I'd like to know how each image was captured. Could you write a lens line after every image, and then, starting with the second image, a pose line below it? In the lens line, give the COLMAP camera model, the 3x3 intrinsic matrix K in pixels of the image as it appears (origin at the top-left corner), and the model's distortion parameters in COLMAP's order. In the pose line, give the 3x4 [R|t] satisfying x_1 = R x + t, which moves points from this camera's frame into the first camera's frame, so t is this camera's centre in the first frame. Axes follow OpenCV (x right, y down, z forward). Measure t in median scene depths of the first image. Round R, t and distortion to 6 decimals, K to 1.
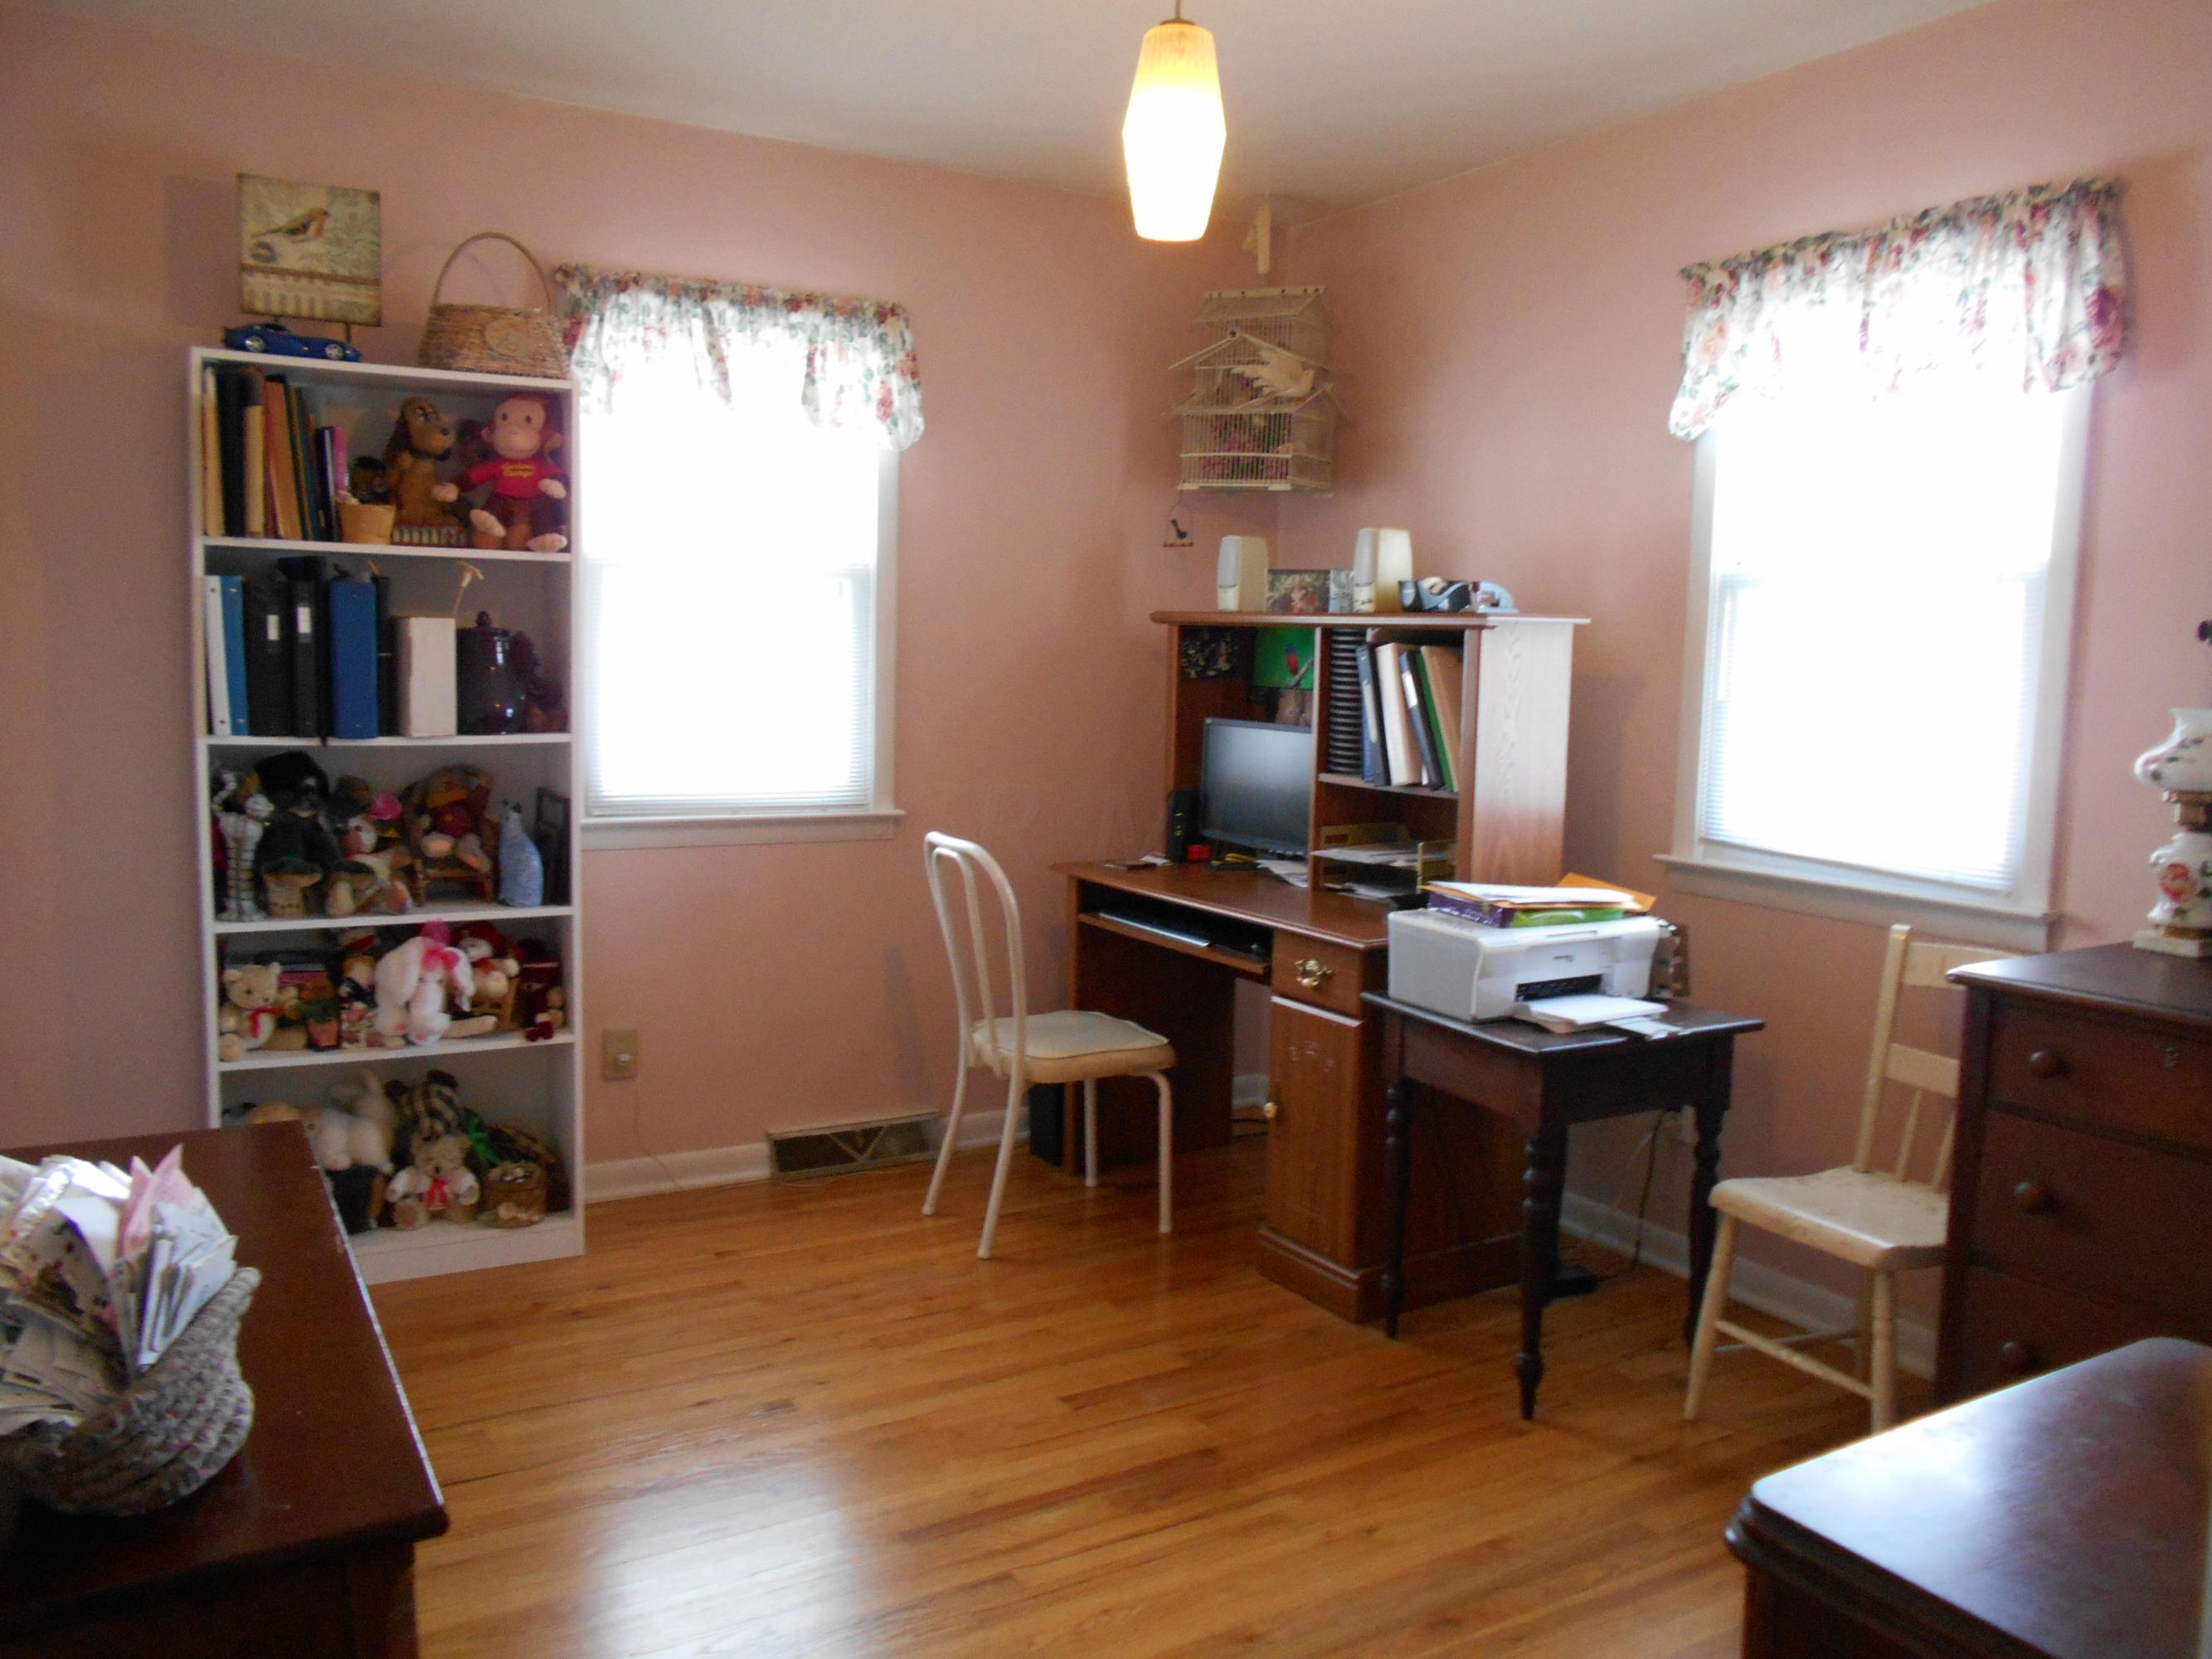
lens RADIAL K [[1675.0, 0, 1106.0], [0, 1675.0, 829.5], [0, 0, 1]] dist [-0.008653, -0.071748]
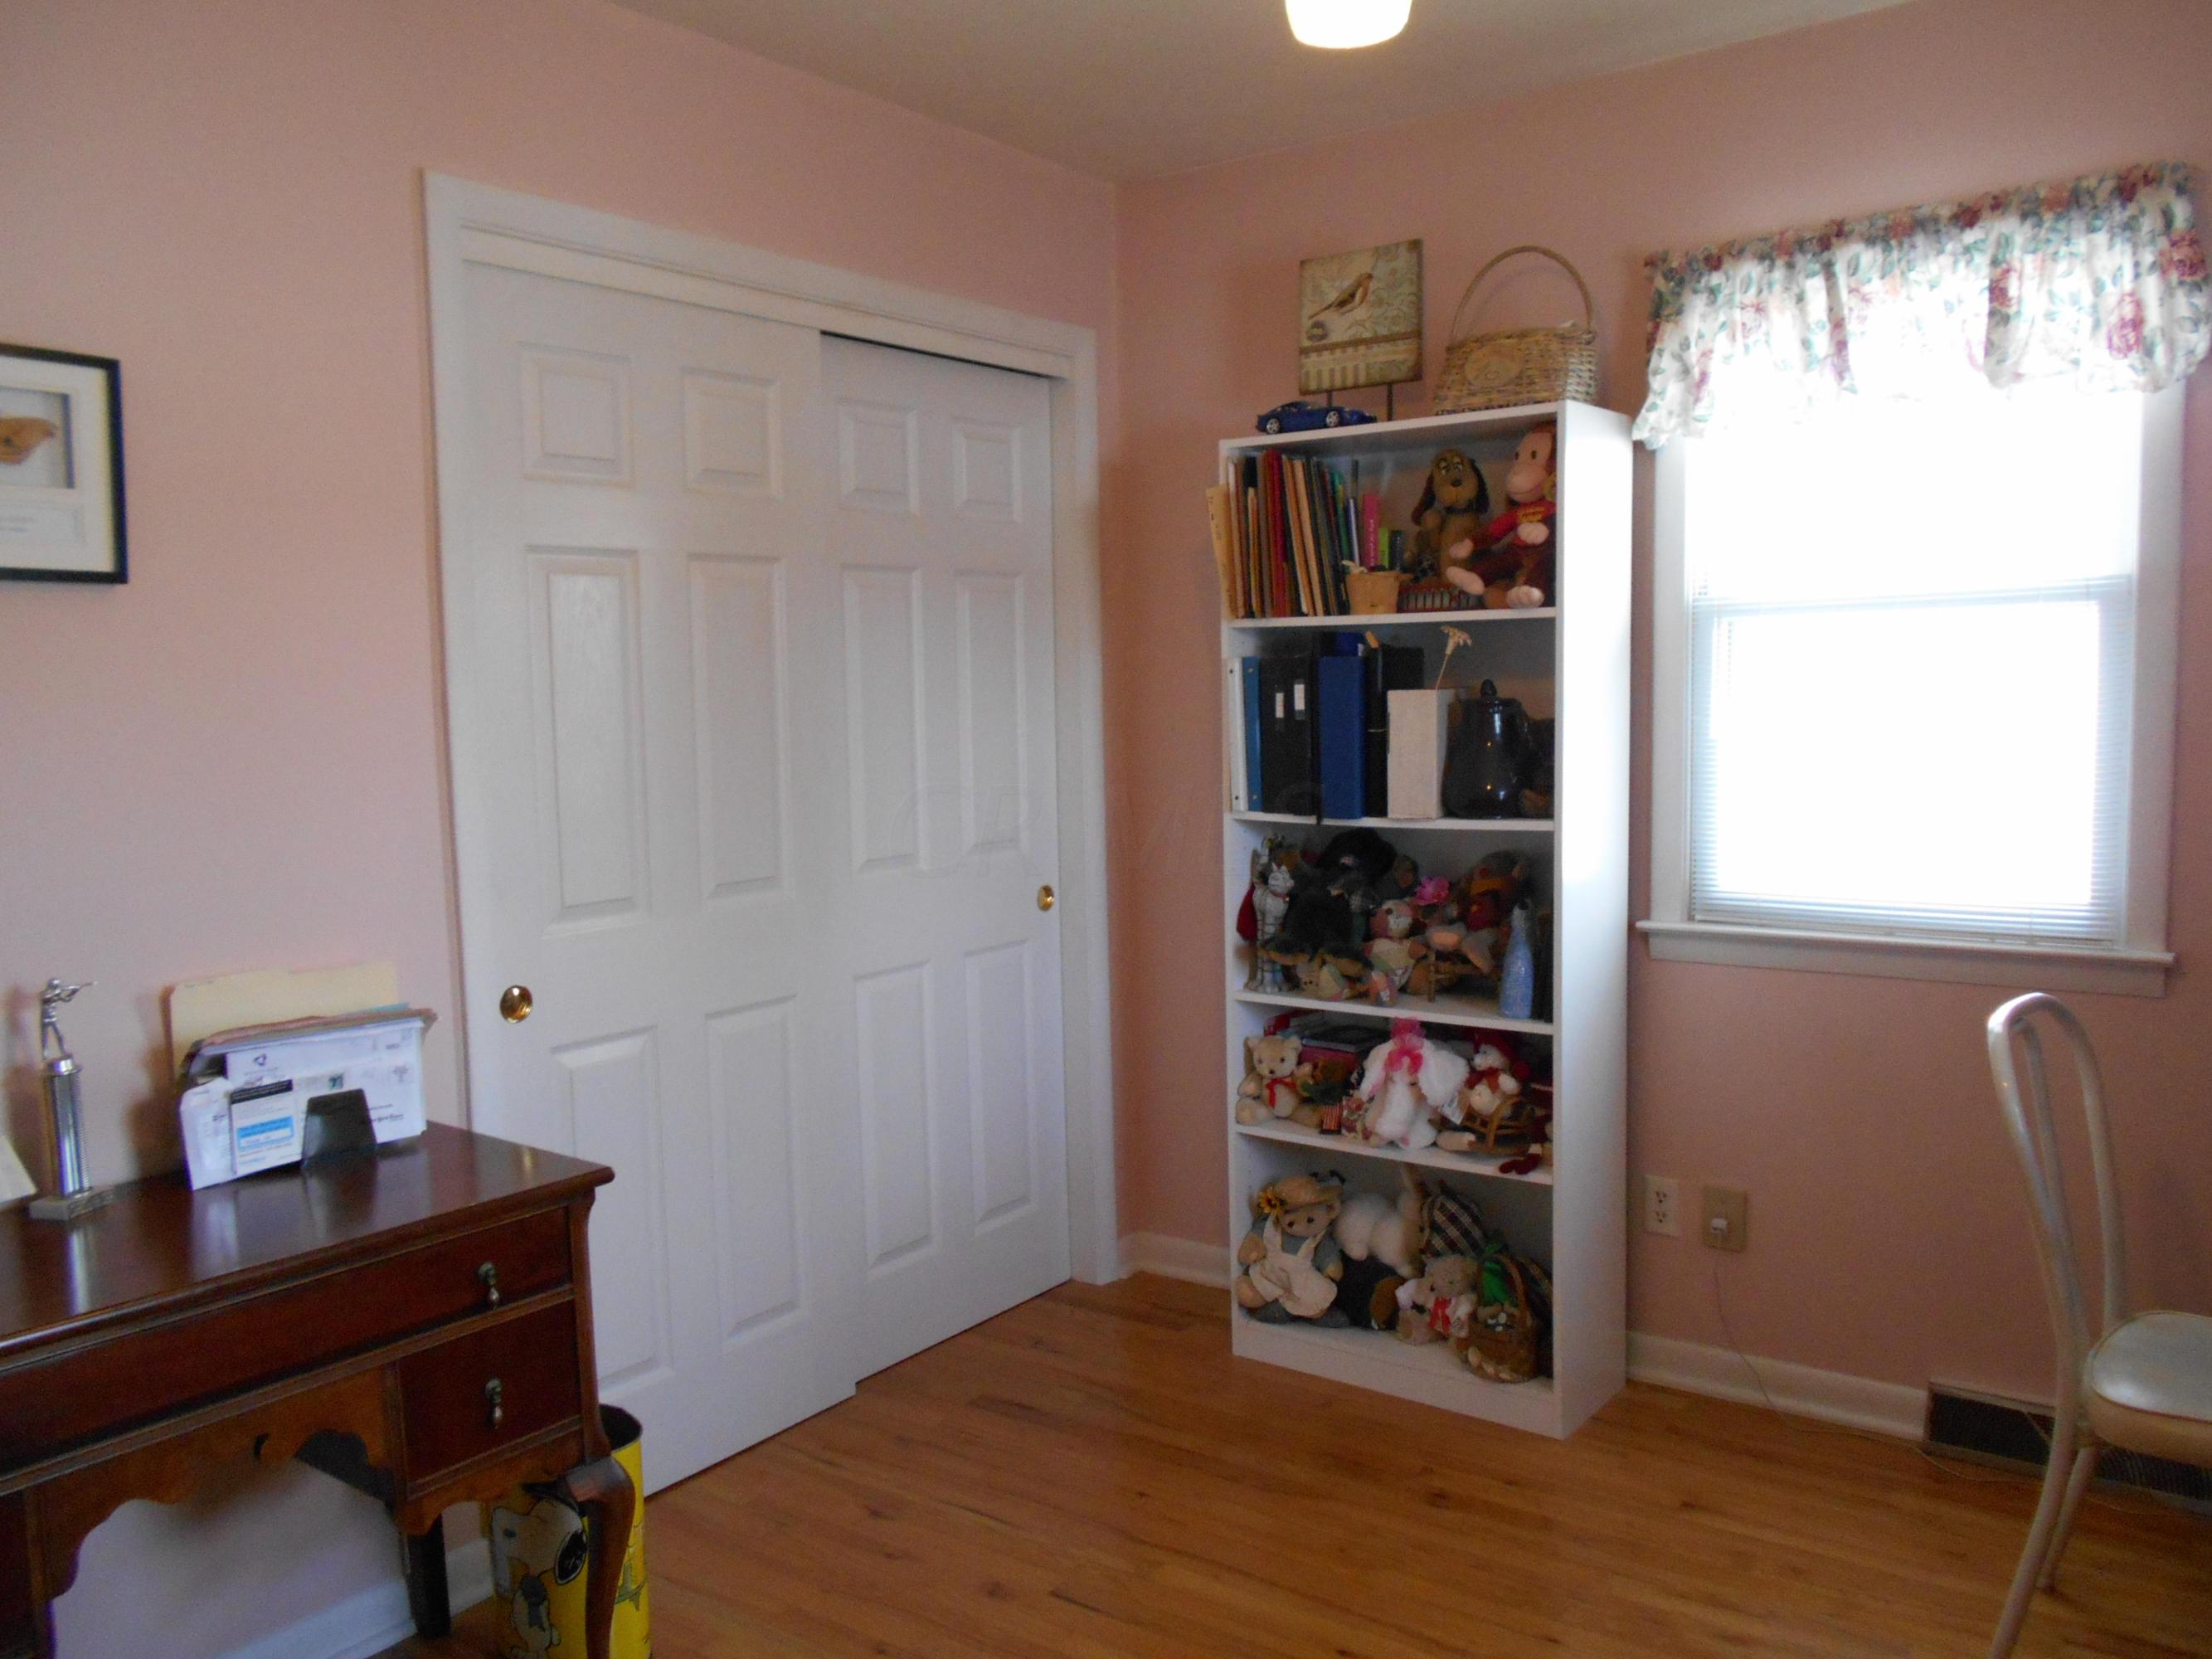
lens RADIAL K [[1714.0, 0, 1108.9], [0, 1714.0, 871.4], [0, 0, 1]] dist [-0.086488, 0.091616]
pose [[0.381758, 0.061805, -0.922194, 0.390585], [-0.070106, 0.996824, 0.037785, -0.049036], [0.921600, 0.050226, 0.384878, 0.471946]]
